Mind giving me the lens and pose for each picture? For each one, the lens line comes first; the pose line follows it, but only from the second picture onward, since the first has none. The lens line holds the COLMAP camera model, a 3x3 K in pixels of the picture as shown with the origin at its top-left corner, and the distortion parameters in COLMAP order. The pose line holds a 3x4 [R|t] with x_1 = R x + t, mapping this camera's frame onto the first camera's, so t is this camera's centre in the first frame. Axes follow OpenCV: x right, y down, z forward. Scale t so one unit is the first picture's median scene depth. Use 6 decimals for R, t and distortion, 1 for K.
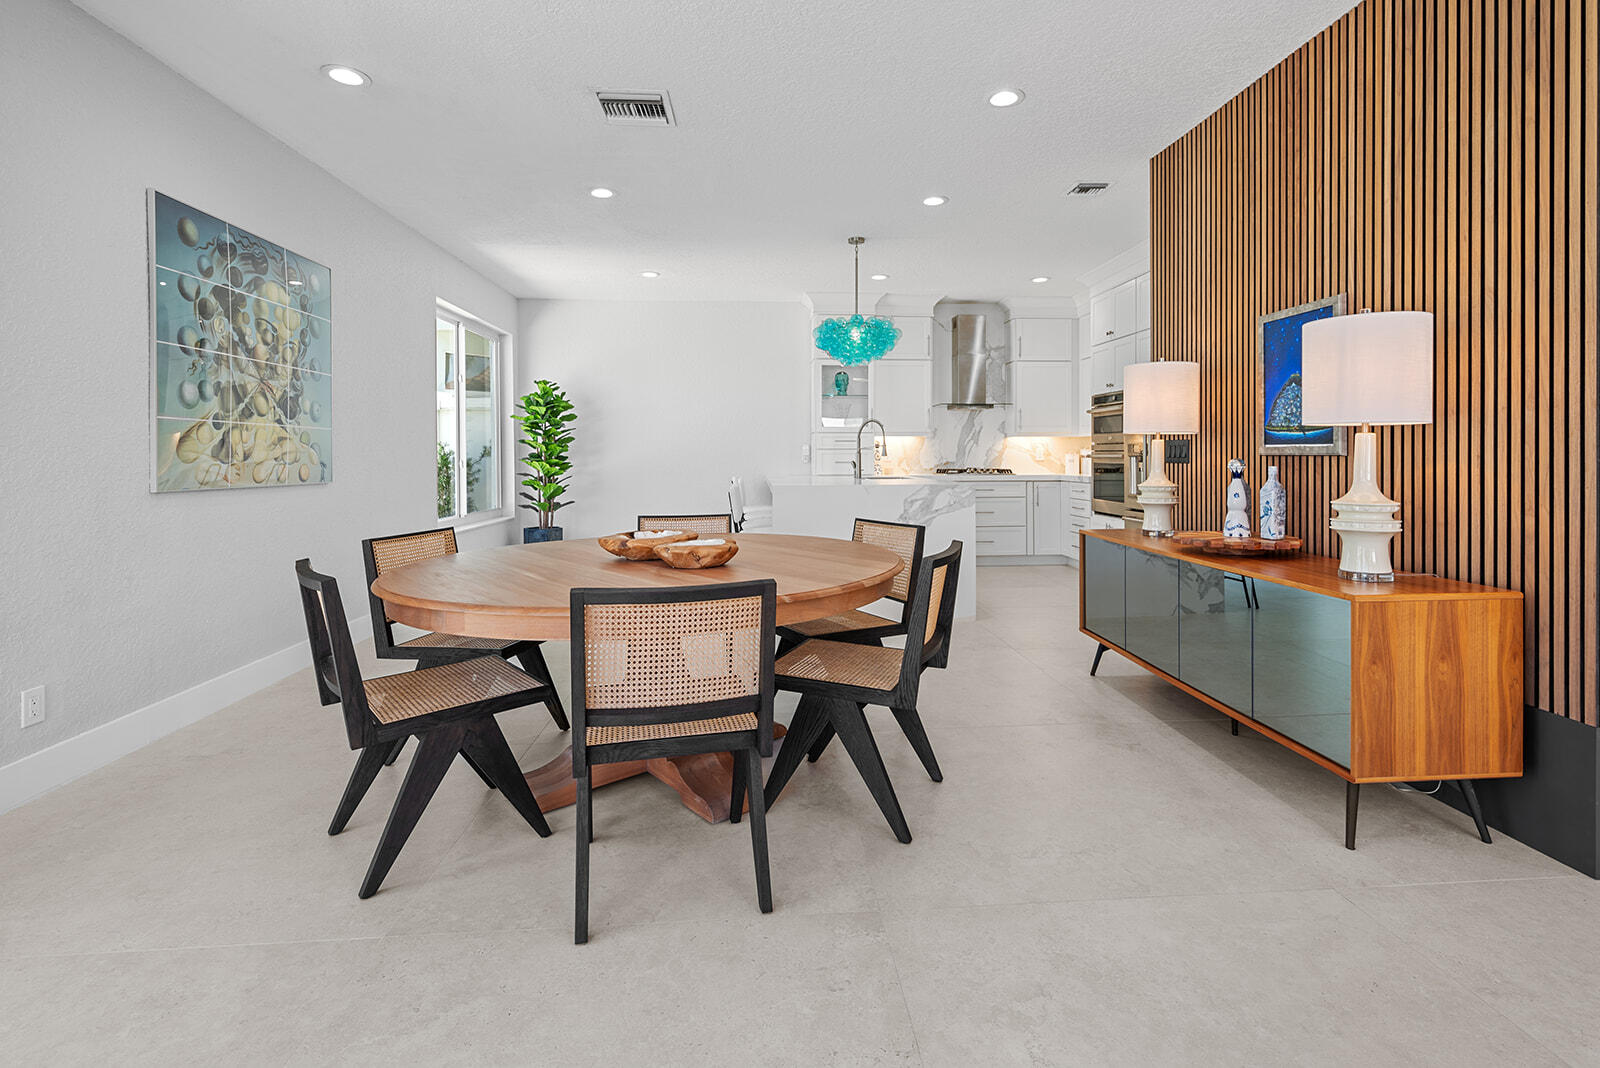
lens RADIAL K [[746.4, 0, 805.9], [0, 746.4, 460.5], [0, 0, 1]] dist [0.004090, 0.000310]
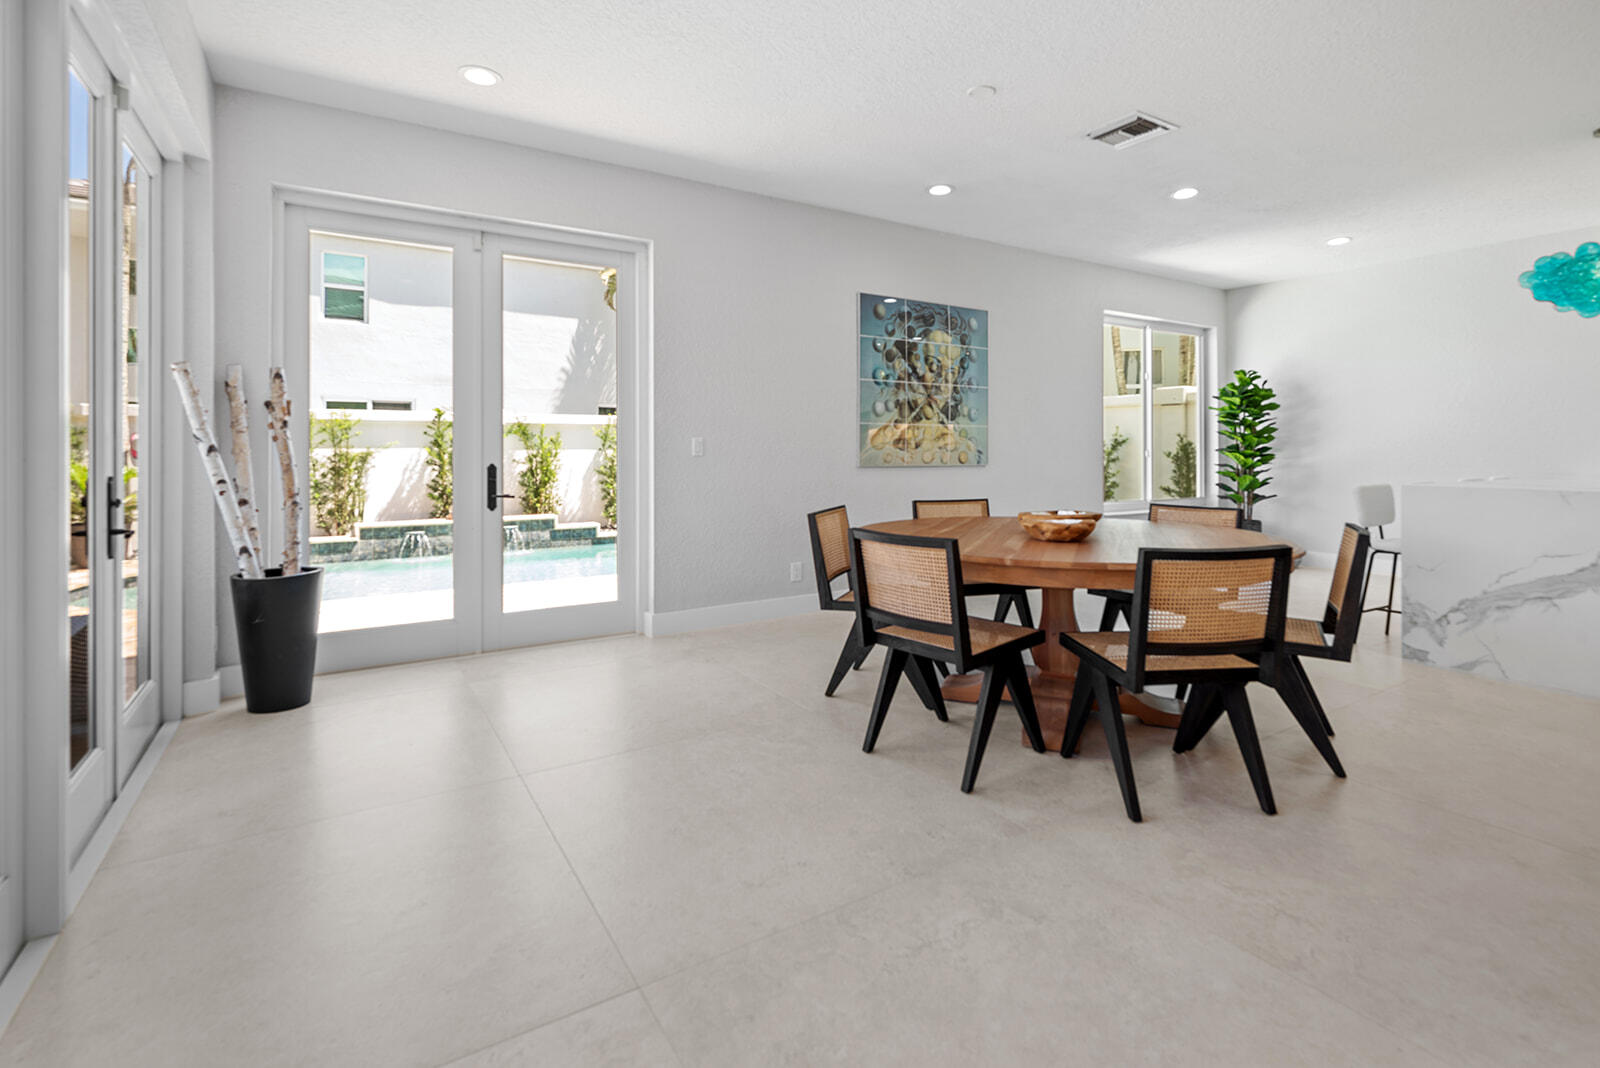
lens RADIAL K [[746.6, 0, 803.5], [0, 746.6, 446.6], [0, 0, 1]] dist [-0.001012, -0.000115]
pose [[0.468072, 0.004955, -0.883676, 0.498402], [-0.010166, 0.999948, 0.000222, -0.002188], [0.883632, 0.008880, 0.468098, 0.063415]]
